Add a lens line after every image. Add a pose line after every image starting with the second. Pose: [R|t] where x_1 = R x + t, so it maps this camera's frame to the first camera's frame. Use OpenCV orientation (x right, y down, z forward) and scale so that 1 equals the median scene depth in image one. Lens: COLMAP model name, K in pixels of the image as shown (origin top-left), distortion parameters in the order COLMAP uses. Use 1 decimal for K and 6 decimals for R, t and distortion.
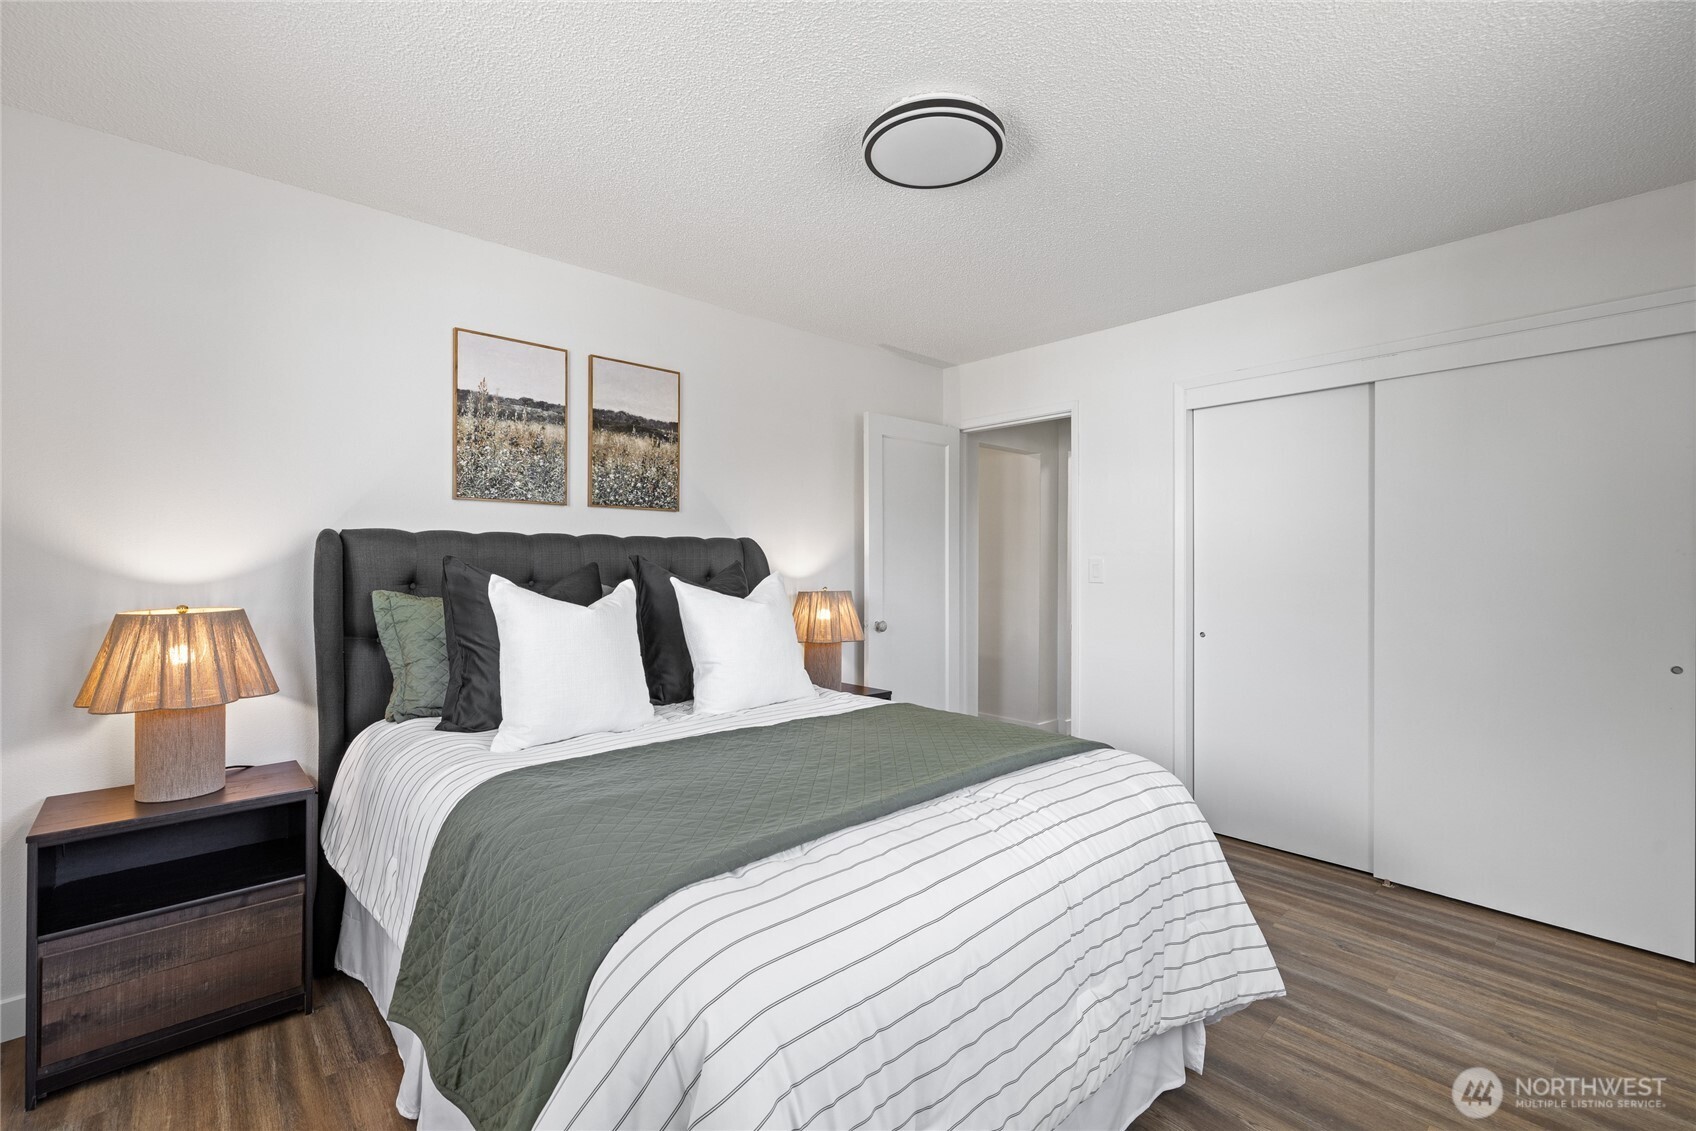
lens RADIAL K [[729.8, 0, 844.4], [0, 729.8, 561.3], [0, 0, 1]] dist [0.002467, 0.000297]
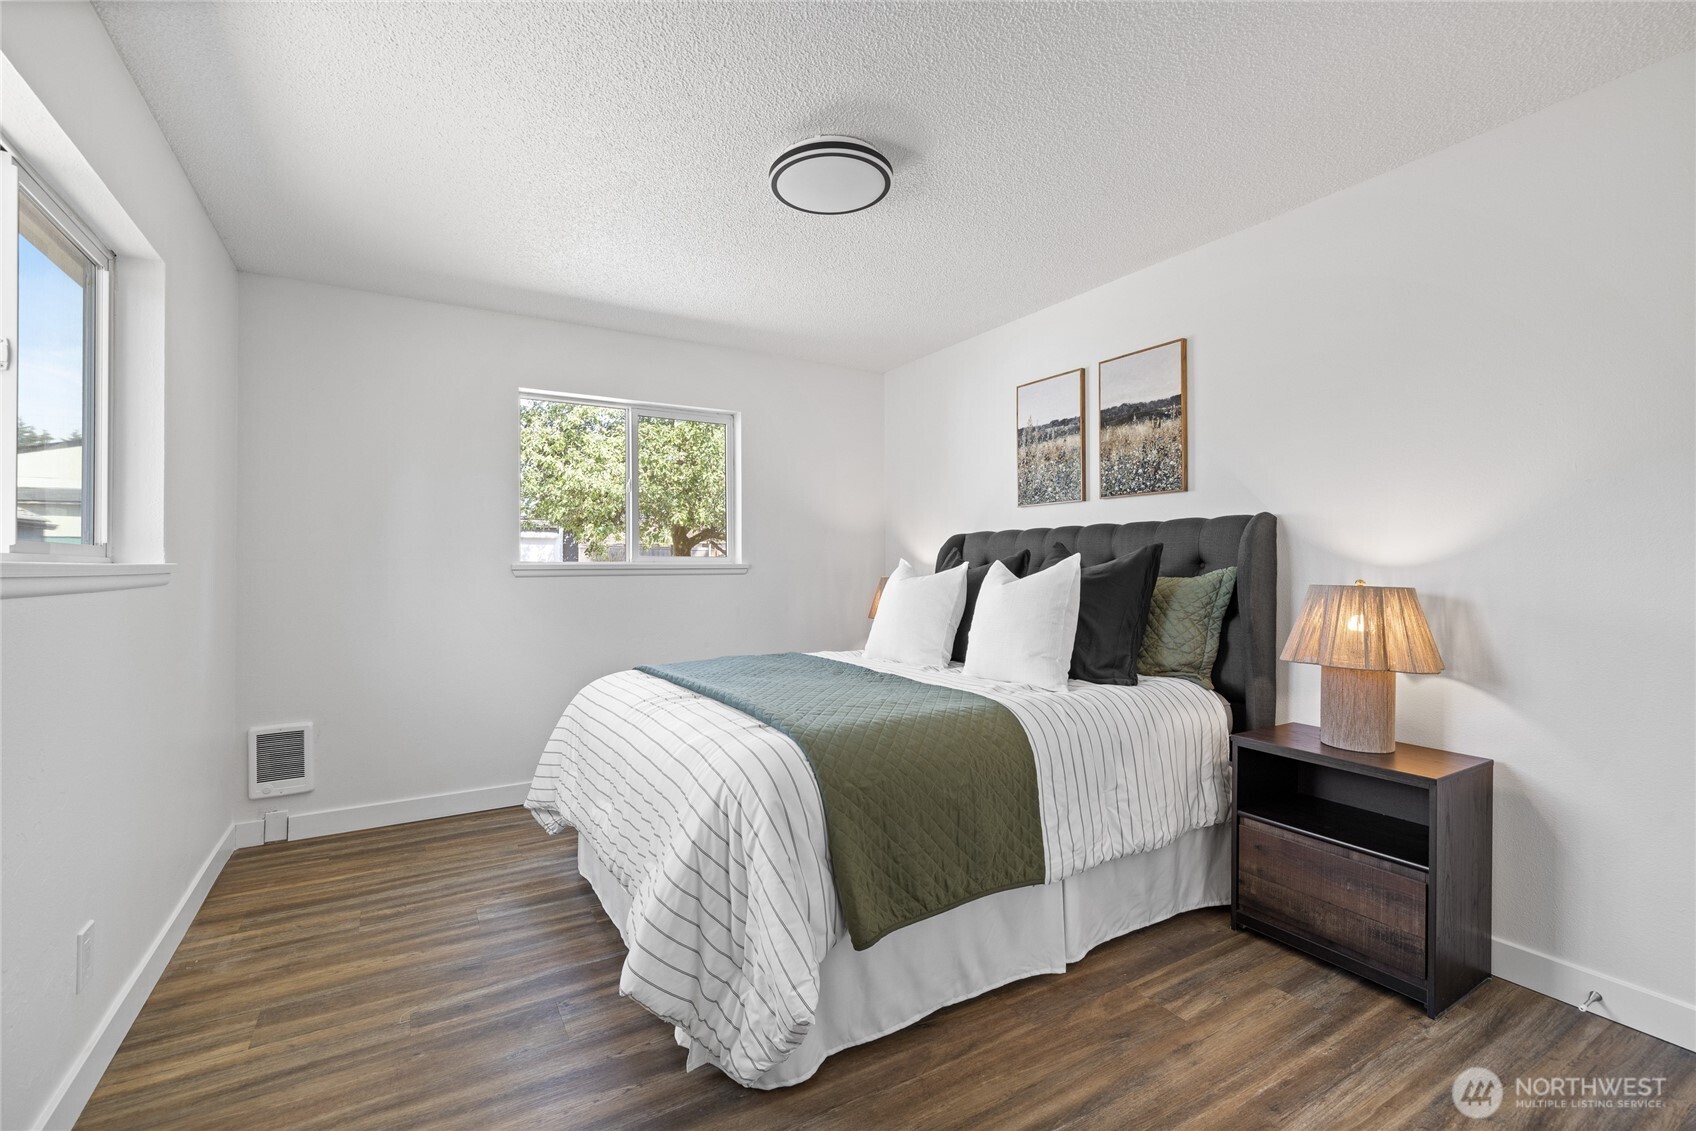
lens RADIAL K [[729.8, 0, 841.3], [0, 729.8, 565.6], [0, 0, 1]] dist [0.002467, 0.000297]
pose [[-0.210717, 0.006240, -0.977527, 0.814344], [0.010712, 0.999934, 0.004074, 0.017758], [0.977488, -0.009613, -0.210770, 0.833932]]
